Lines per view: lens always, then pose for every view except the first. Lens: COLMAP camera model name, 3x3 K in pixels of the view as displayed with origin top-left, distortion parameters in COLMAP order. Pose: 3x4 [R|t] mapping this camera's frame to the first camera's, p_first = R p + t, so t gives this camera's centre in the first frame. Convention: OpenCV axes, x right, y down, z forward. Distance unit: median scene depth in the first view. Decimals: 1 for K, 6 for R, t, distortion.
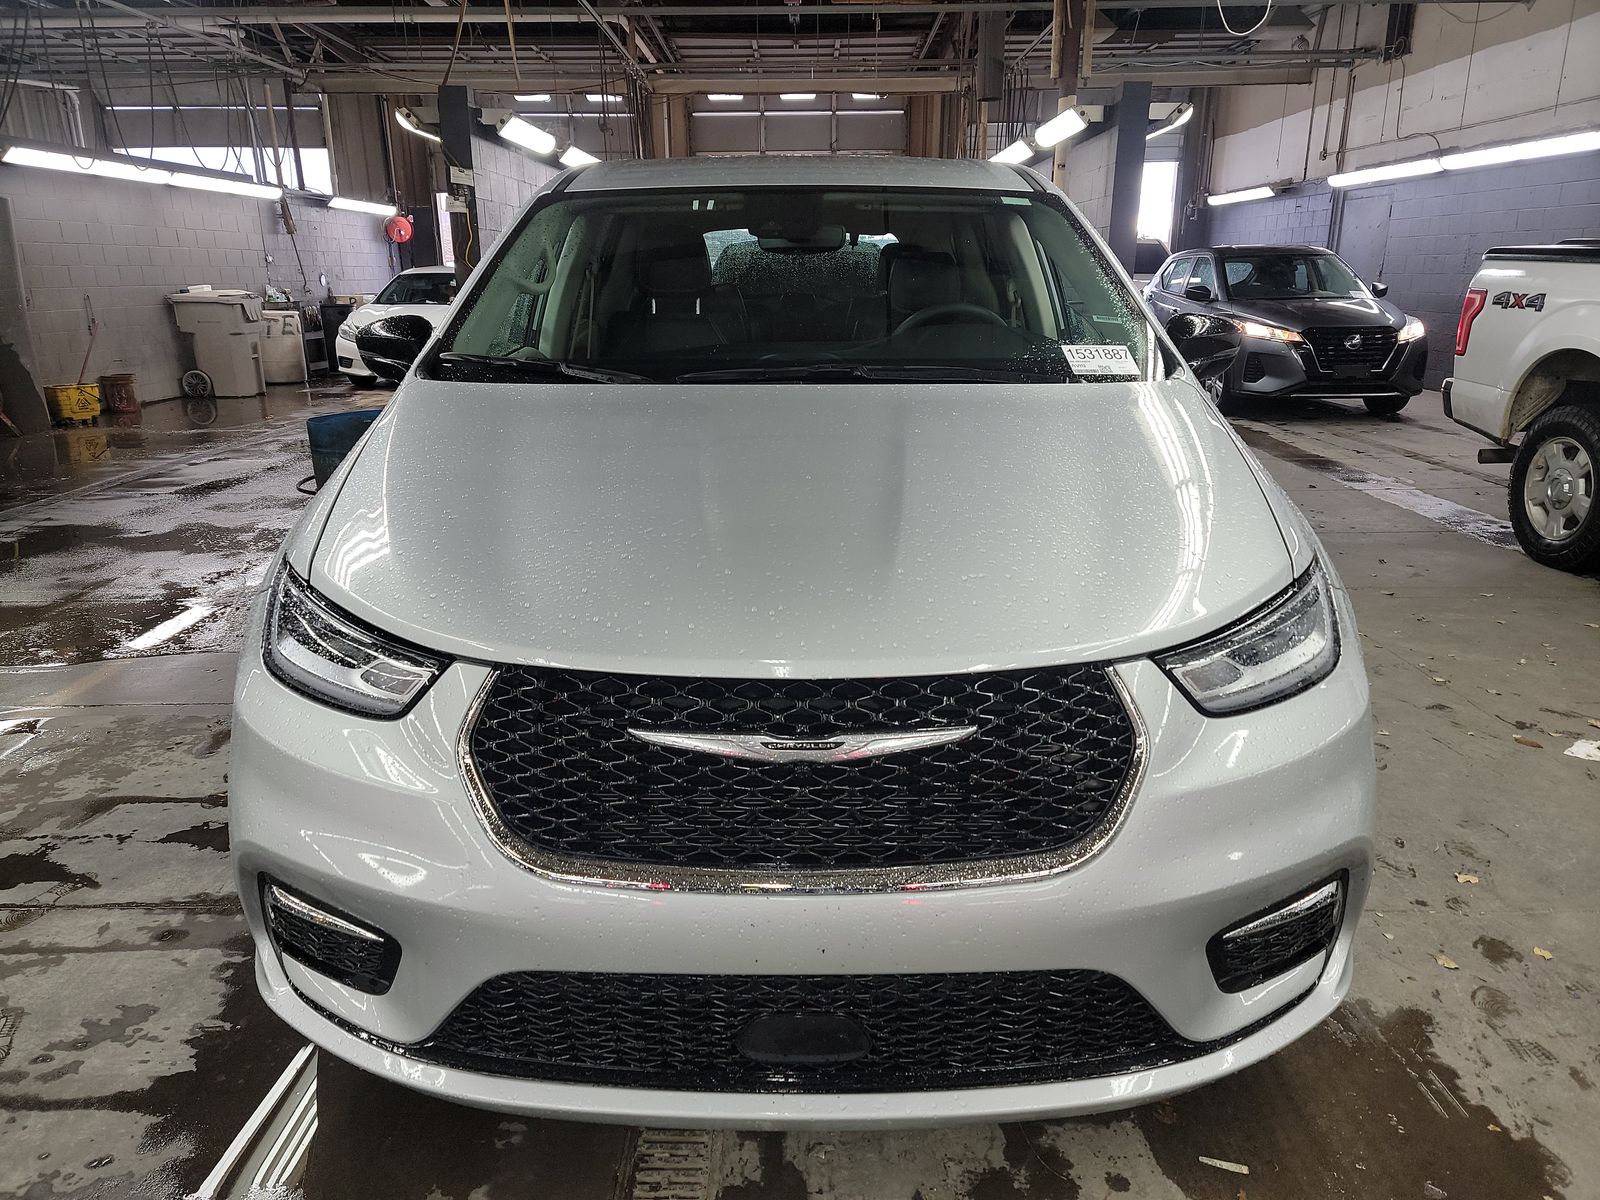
lens RADIAL K [[1110.7, 0, 815.9], [0, 1110.7, 594.5], [0, 0, 1]] dist [0.073205, -0.064432]
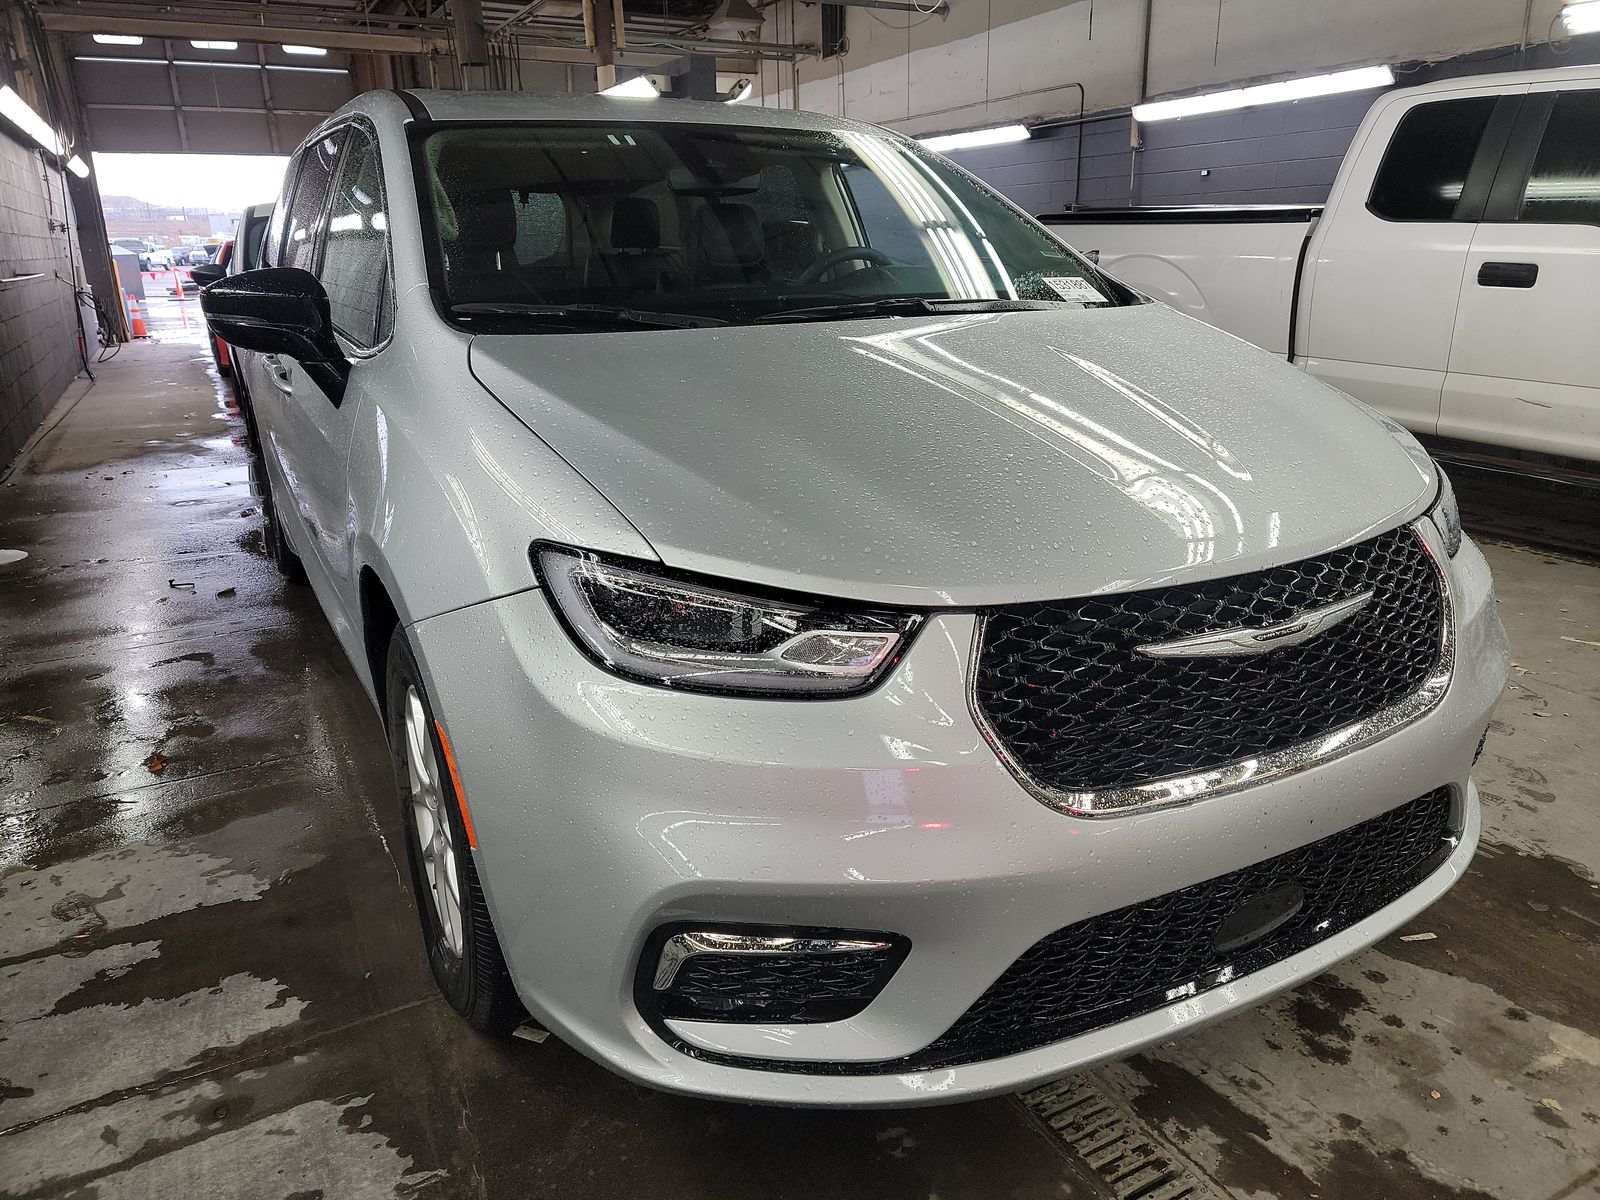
lens RADIAL K [[1111.4, 0, 802.0], [0, 1111.4, 579.7], [0, 0, 1]] dist [0.075297, -0.067261]
pose [[0.873249, -0.146333, 0.464782, -0.513248], [0.145381, 0.988641, 0.038120, -0.010633], [-0.465081, 0.034282, 0.884604, 0.159354]]
